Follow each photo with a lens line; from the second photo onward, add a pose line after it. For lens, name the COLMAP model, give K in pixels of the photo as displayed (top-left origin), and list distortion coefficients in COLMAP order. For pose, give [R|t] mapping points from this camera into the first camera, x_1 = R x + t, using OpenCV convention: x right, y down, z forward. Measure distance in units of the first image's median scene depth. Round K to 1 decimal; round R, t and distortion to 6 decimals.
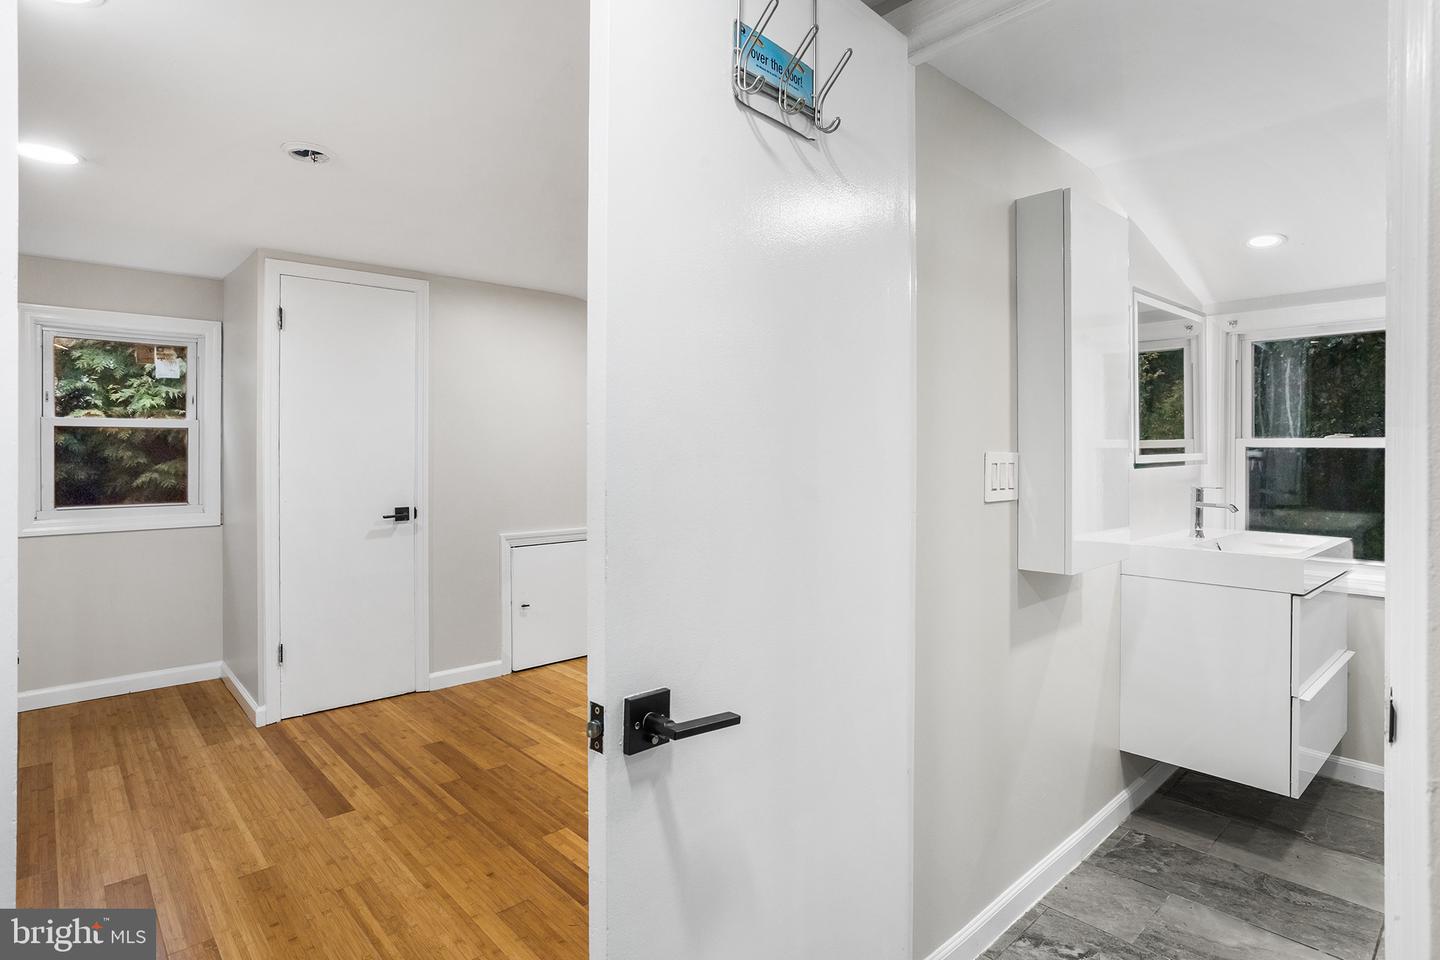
lens RADIAL K [[734.2, 0, 714.8], [0, 734.2, 458.6], [0, 0, 1]] dist [-0.058853, 0.027864]
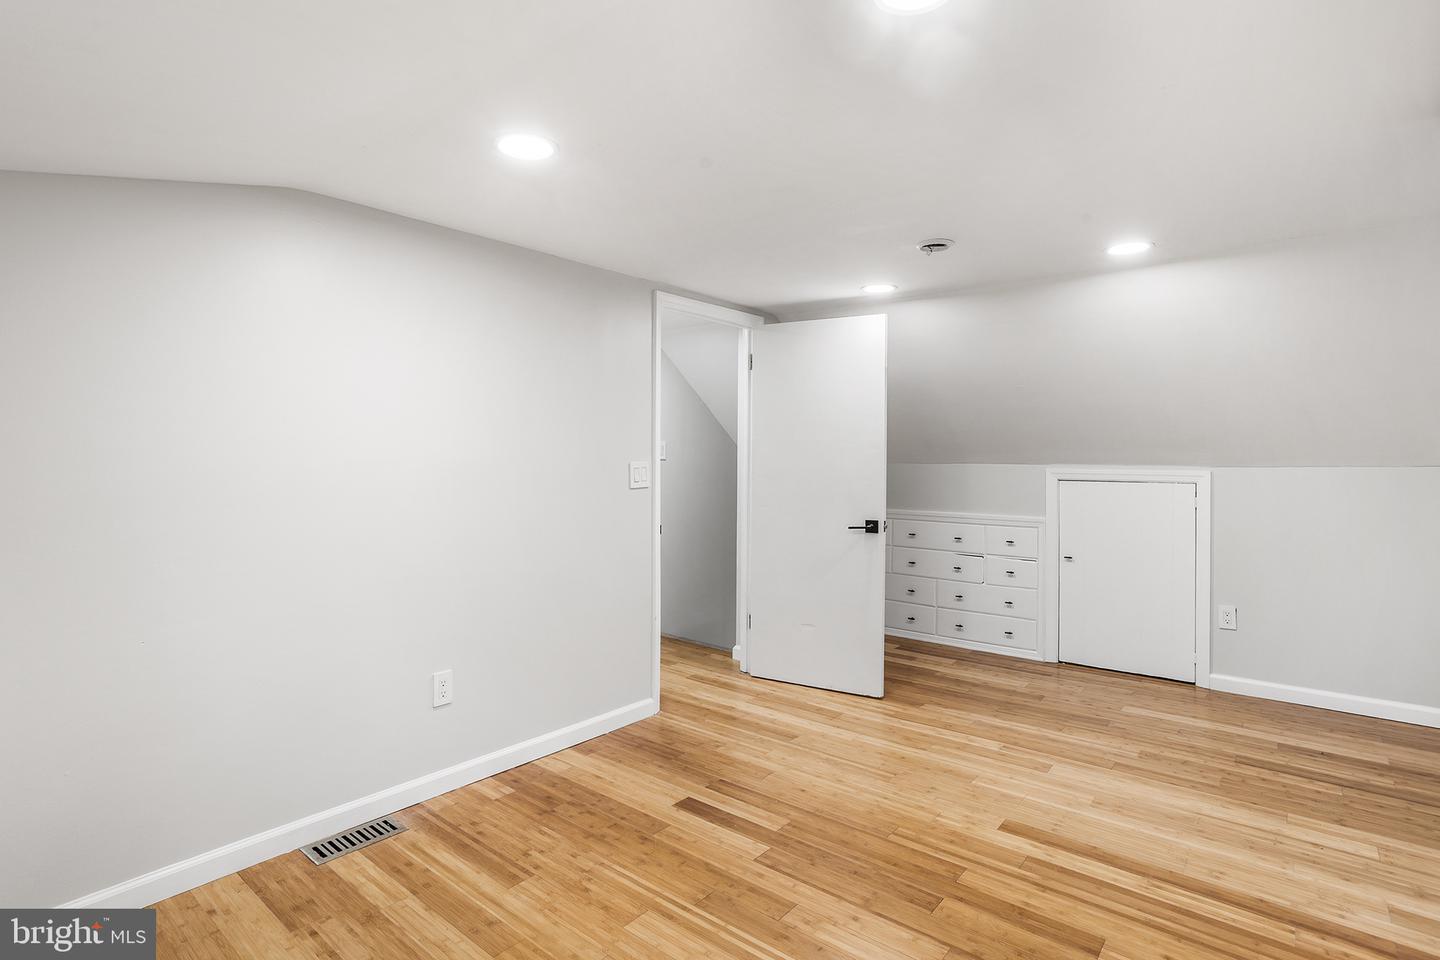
lens RADIAL K [[708.5, 0, 708.1], [0, 708.5, 454.2], [0, 0, 1]] dist [-0.054957, 0.031955]
pose [[-0.992086, -0.004512, -0.125480, 0.013877], [-0.005538, 0.999954, 0.007825, -0.026355], [0.125439, 0.008458, -0.992065, 1.477718]]
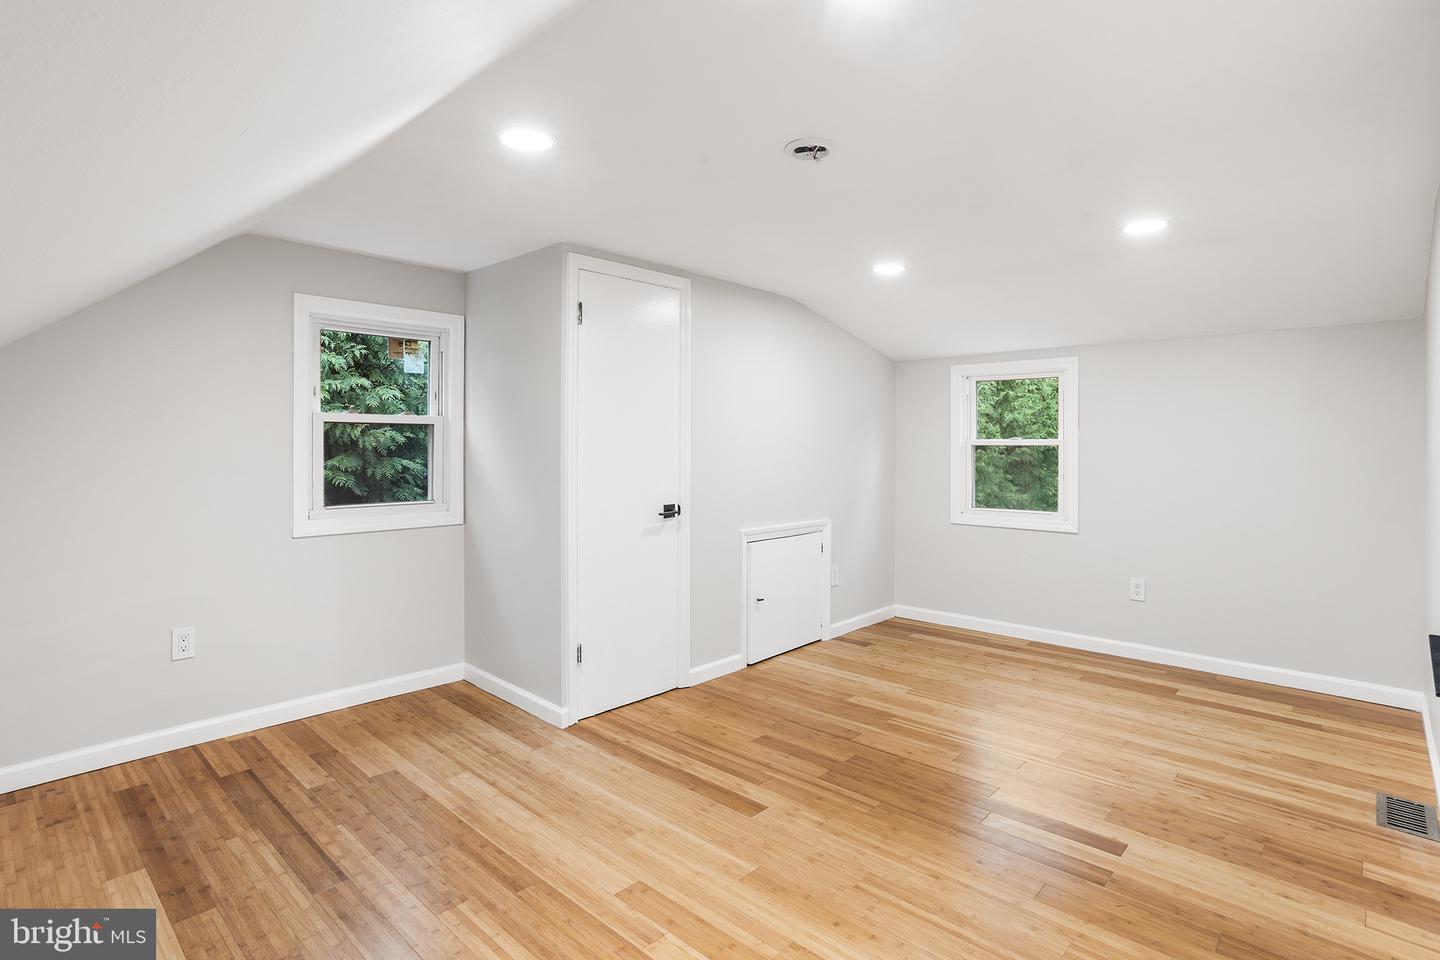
lens RADIAL K [[708.5, 0, 708.1], [0, 708.5, 454.2], [0, 0, 1]] dist [-0.054957, 0.031955]
pose [[0.997811, -0.000850, 0.066123, -0.505378], [0.000906, 0.999999, -0.000823, -0.001228], [-0.066123, 0.000881, 0.997811, 0.025284]]
